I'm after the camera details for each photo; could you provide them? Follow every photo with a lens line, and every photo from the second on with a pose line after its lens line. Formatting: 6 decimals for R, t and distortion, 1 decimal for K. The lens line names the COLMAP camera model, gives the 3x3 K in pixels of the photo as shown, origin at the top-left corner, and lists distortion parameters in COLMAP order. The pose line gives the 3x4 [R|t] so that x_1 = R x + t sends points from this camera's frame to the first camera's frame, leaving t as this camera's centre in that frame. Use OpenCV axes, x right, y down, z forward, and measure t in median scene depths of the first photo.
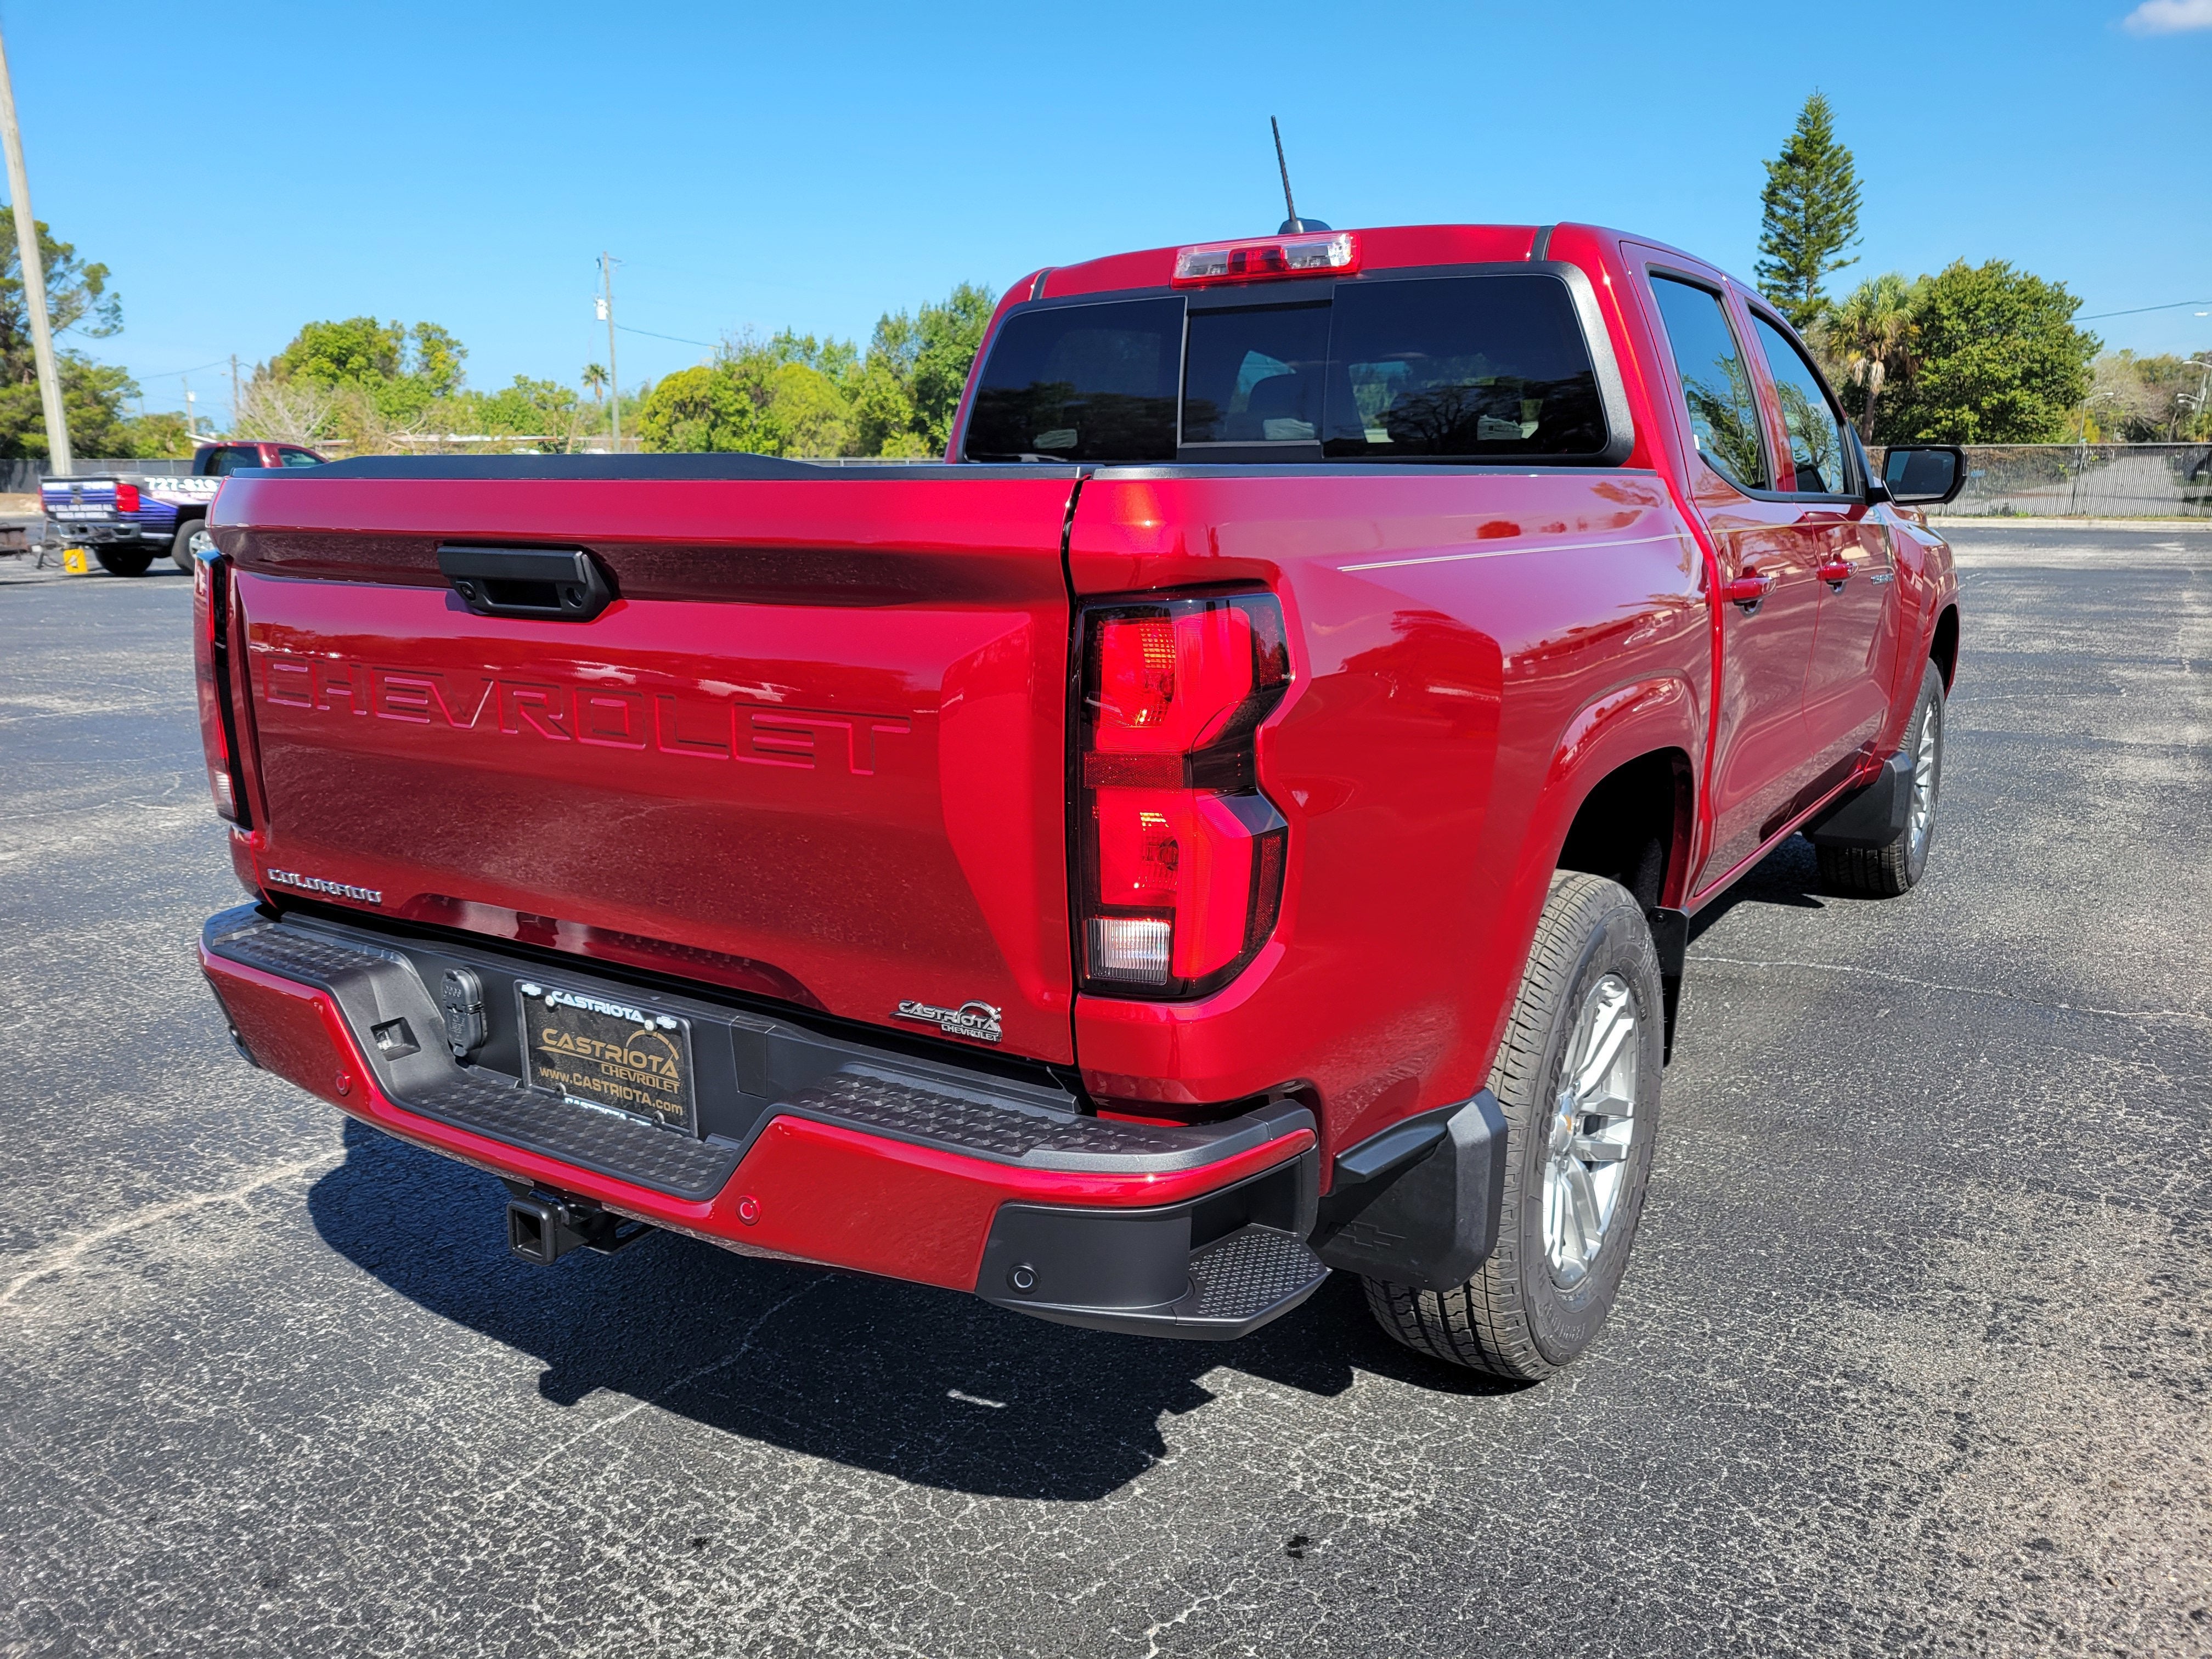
lens RADIAL K [[1691.8, 0, 1115.8], [0, 1691.8, 792.2], [0, 0, 1]] dist [0.026820, -0.005664]
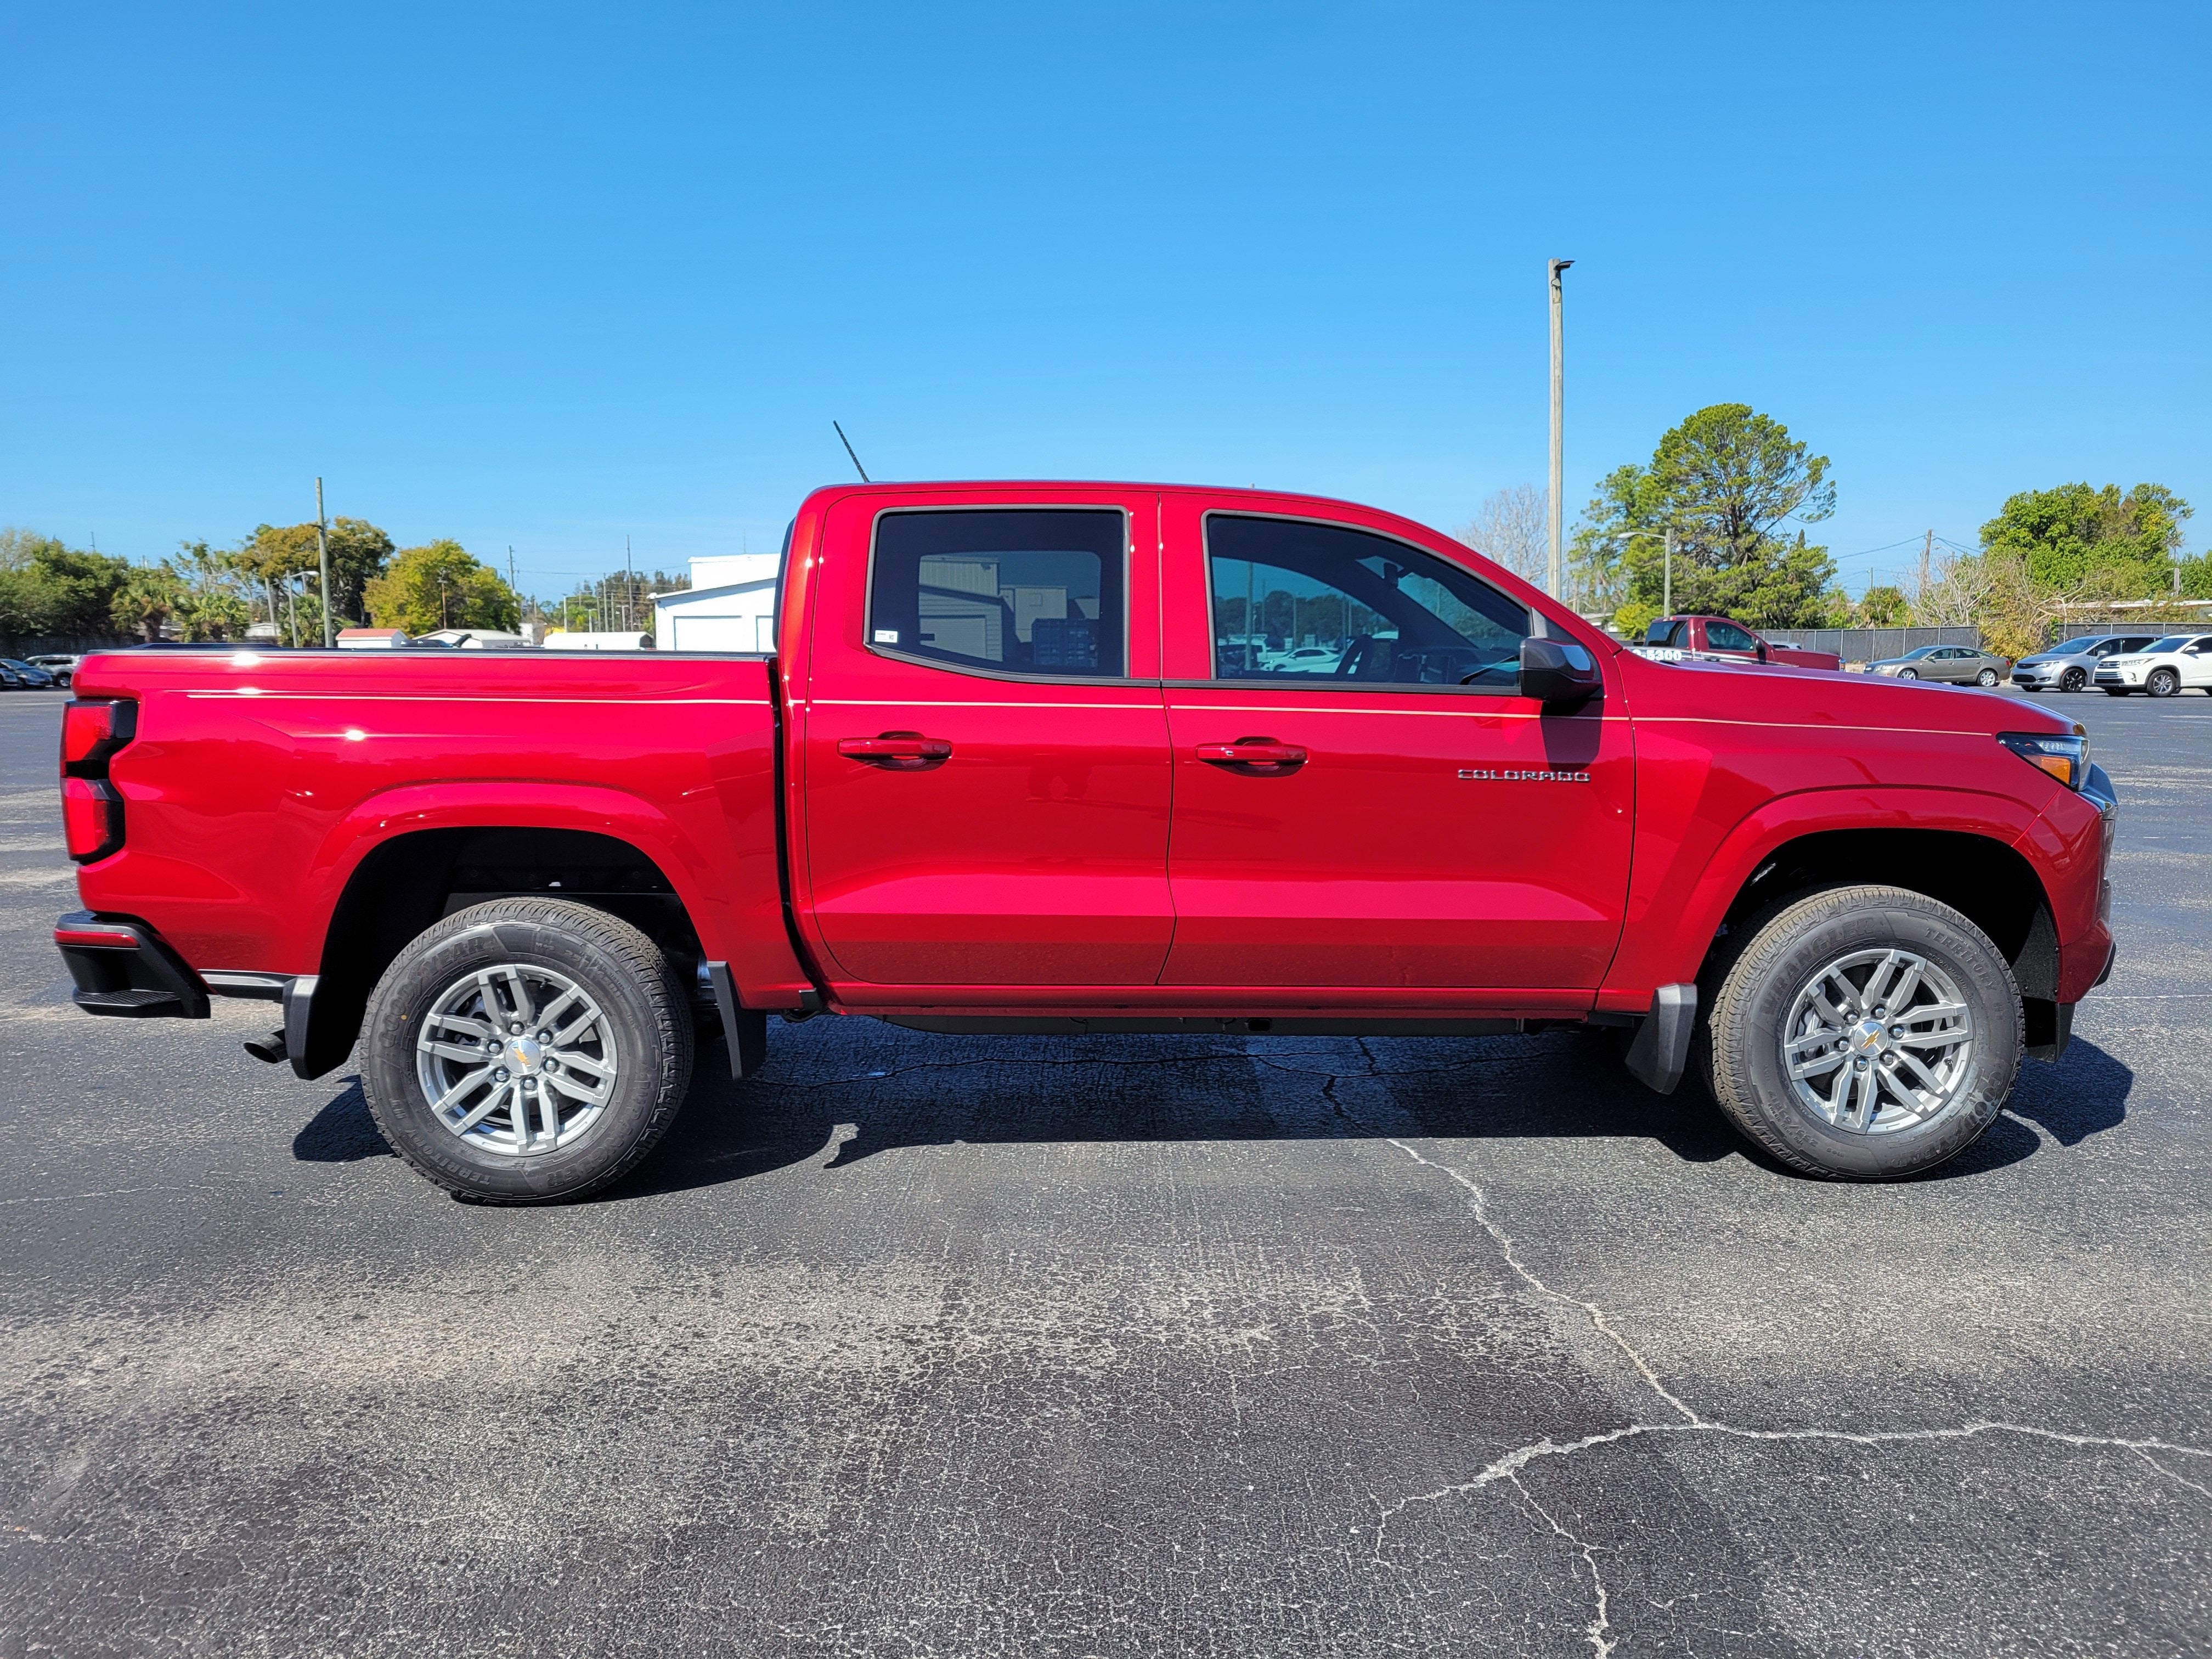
lens RADIAL K [[1670.9, 0, 1099.5], [0, 1670.9, 825.1], [0, 0, 1]] dist [0.053849, -0.059415]
pose [[0.566220, 0.092925, -0.818999, 1.488418], [-0.155123, 0.987883, 0.004842, -0.089371], [0.809526, 0.124303, 0.573774, 0.405896]]
